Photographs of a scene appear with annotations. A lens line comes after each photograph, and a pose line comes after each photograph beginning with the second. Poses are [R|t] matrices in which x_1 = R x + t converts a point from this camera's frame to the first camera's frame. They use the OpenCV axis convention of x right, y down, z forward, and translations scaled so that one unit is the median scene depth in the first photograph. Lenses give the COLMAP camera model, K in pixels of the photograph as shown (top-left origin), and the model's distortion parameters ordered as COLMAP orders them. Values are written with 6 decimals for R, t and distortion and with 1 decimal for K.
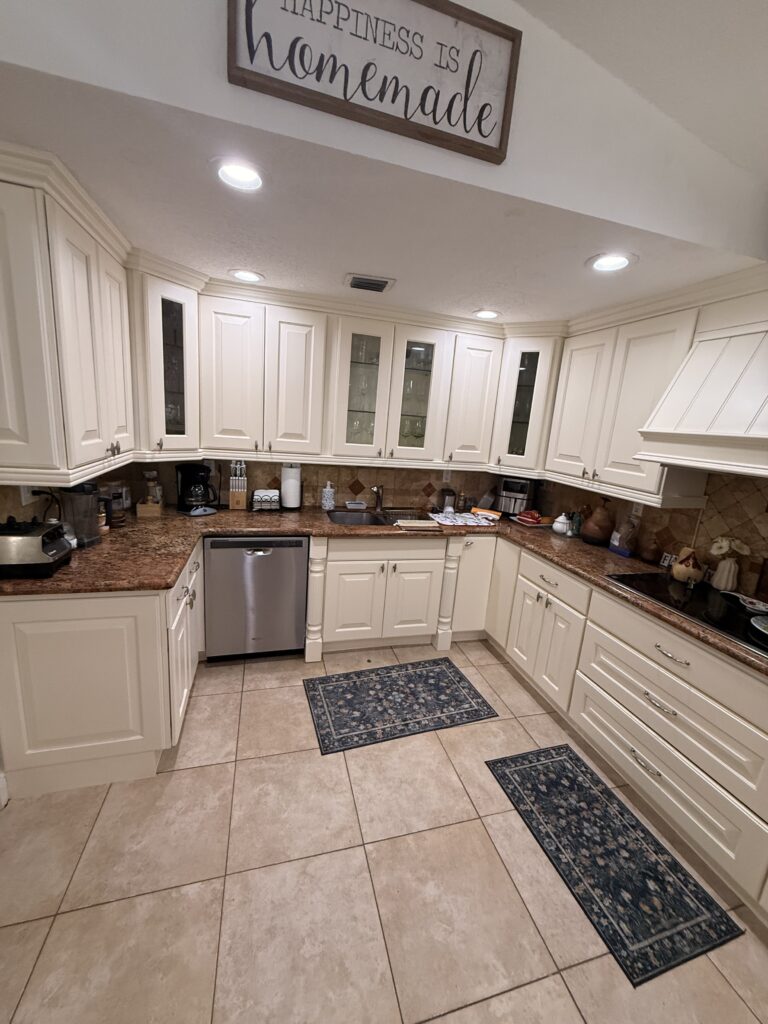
lens RADIAL K [[406.2, 0, 386.7], [0, 406.2, 507.0], [0, 0, 1]] dist [0.000130, 0.000274]
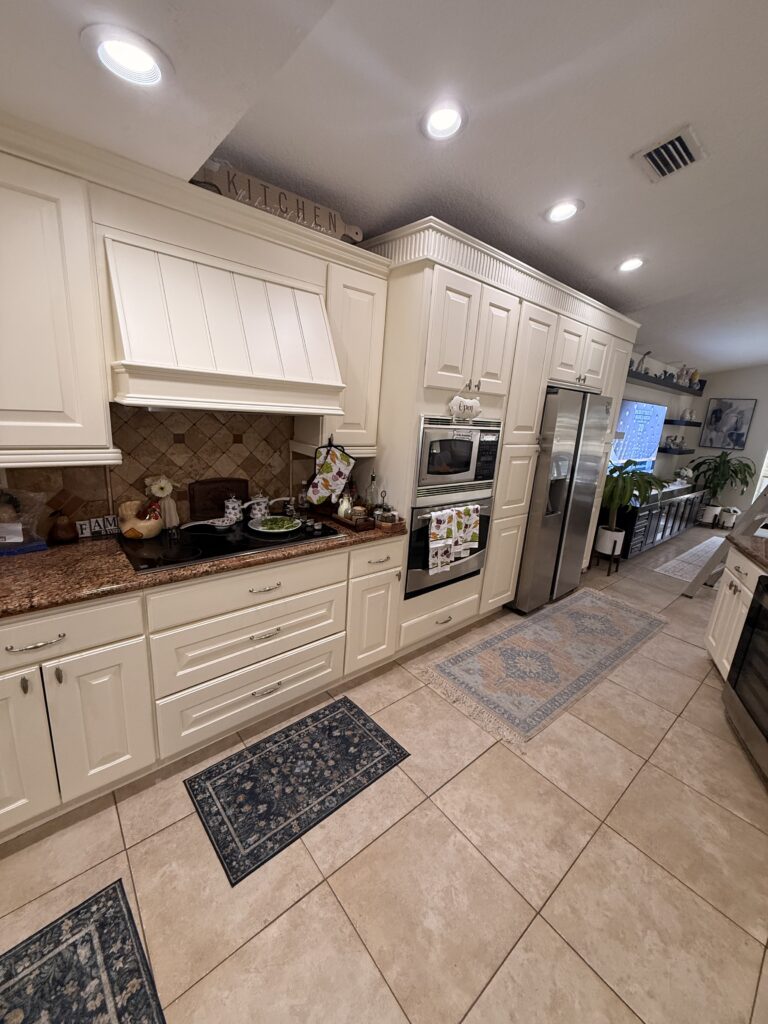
lens RADIAL K [[406.2, 0, 386.7], [0, 406.2, 507.0], [0, 0, 1]] dist [0.000130, 0.000274]
pose [[-0.402037, -0.322118, 0.857092, -0.248555], [0.092514, 0.916993, 0.388026, -0.195203], [-0.910938, 0.235294, -0.338865, 0.903084]]
